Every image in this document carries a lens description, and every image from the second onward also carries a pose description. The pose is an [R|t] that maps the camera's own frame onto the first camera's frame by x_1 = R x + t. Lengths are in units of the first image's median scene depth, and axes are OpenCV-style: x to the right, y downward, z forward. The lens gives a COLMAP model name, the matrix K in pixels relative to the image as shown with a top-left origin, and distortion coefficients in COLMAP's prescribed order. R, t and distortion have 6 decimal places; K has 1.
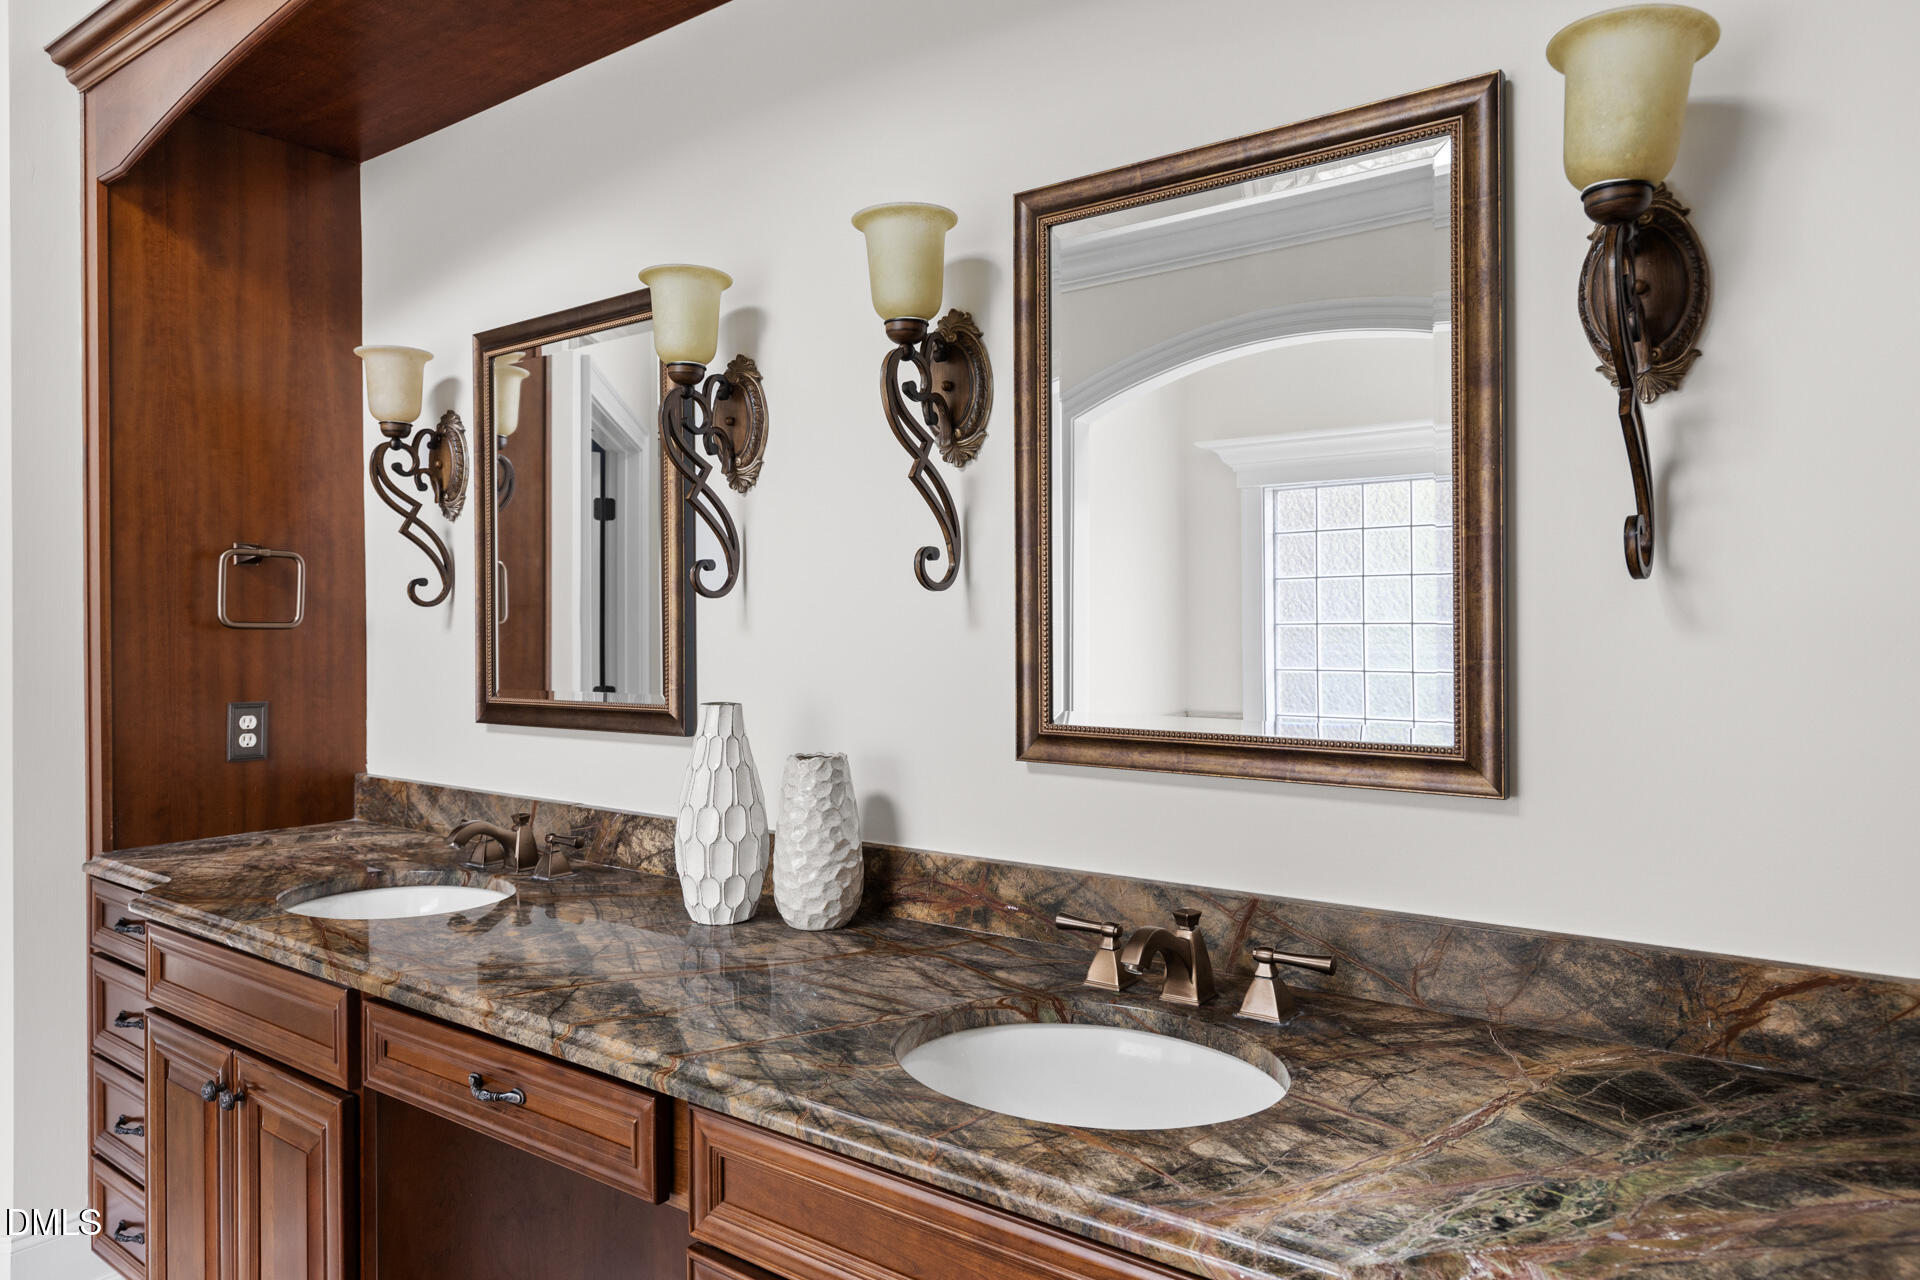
lens RADIAL K [[1253.2, 0, 958.0], [0, 1253.2, 632.5], [0, 0, 1]] dist [0.001784, 0.002695]
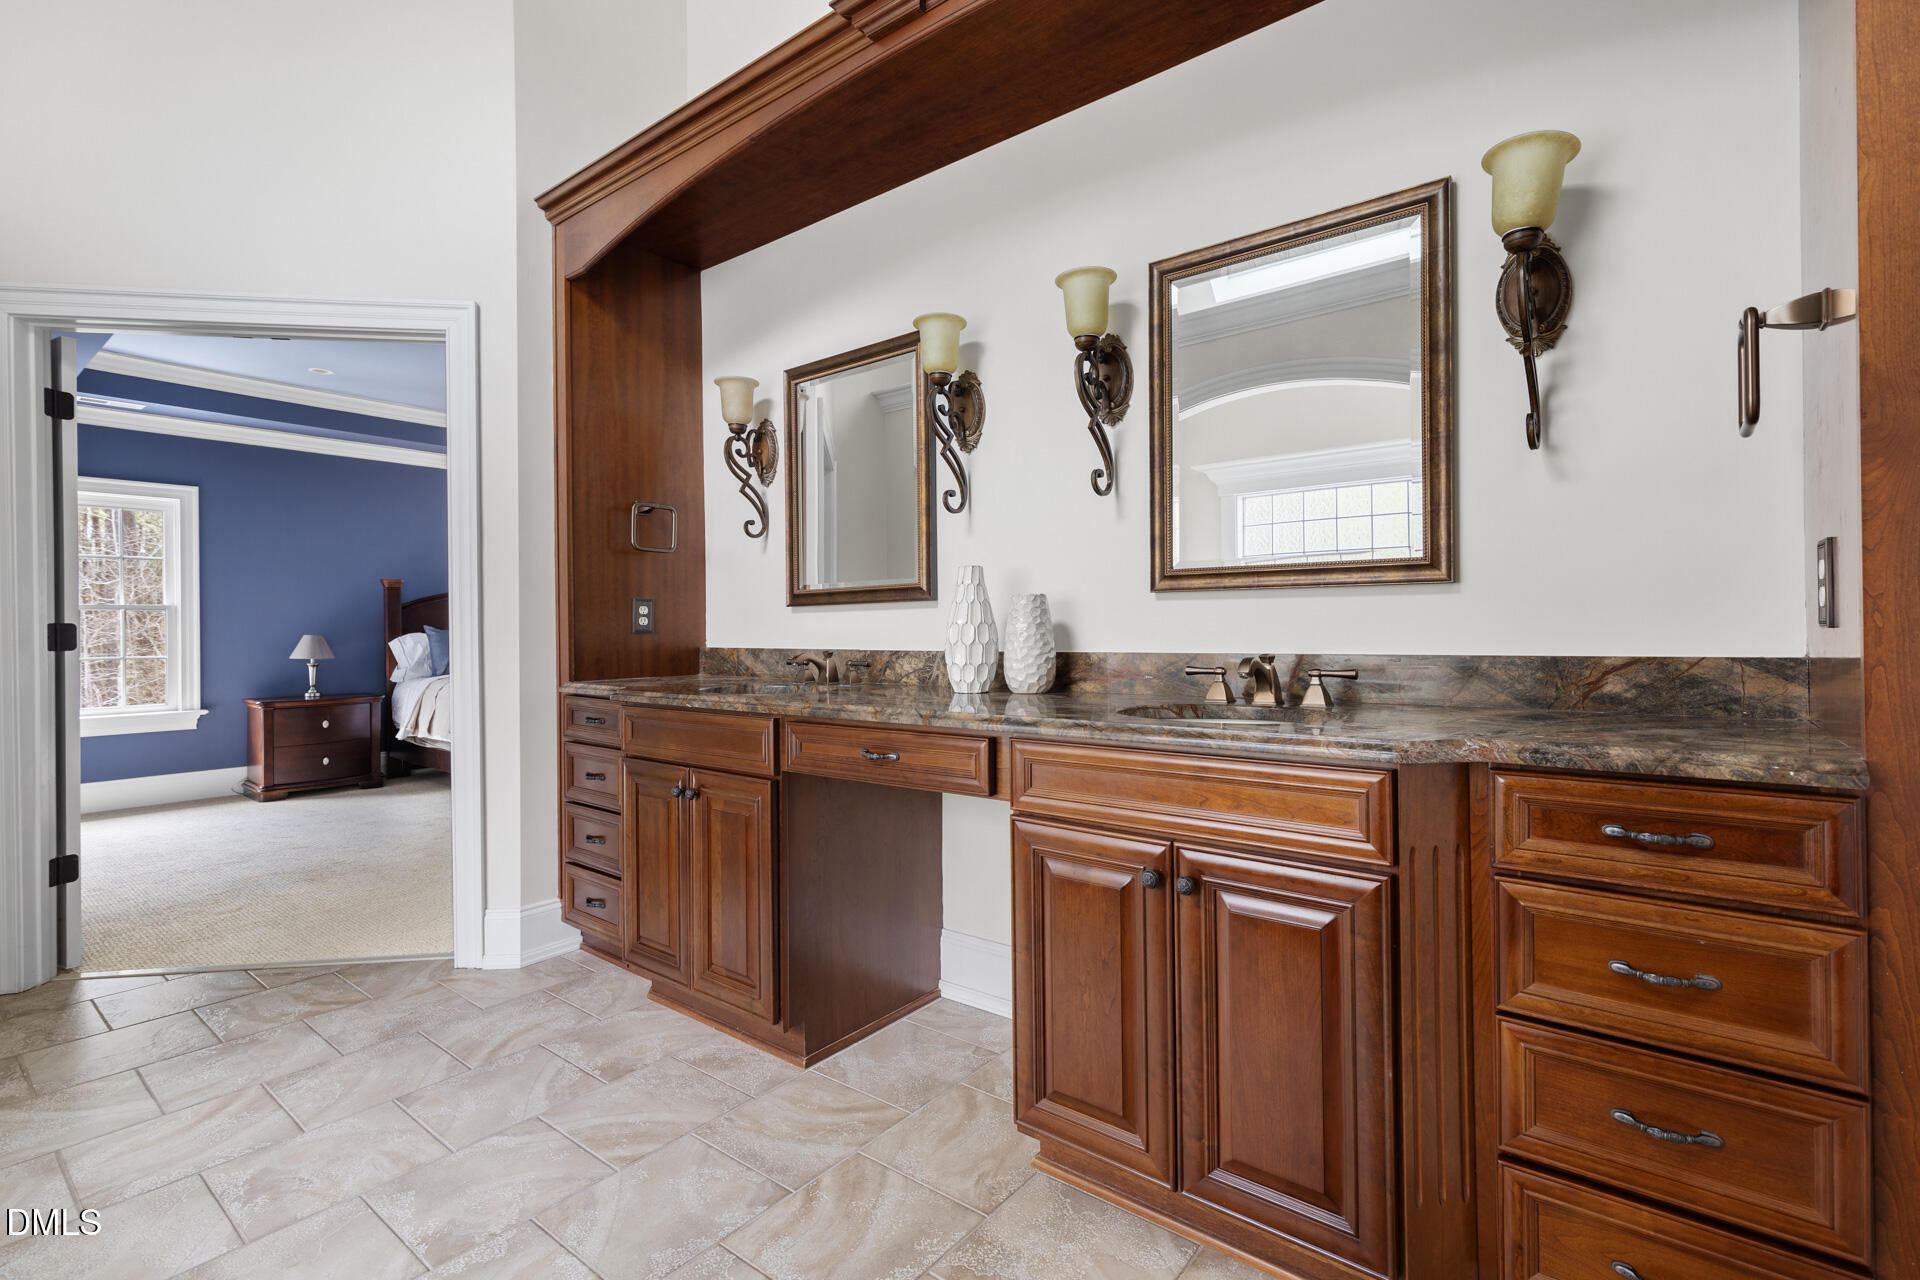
lens RADIAL K [[883.2, 0, 960.6], [0, 883.2, 633.3], [0, 0, 1]] dist [0.007509, -0.000626]
pose [[0.999493, -0.001620, -0.031809, -0.172364], [0.001646, 0.999998, 0.000797, 0.153590], [0.031808, -0.000849, 0.999494, -0.218039]]
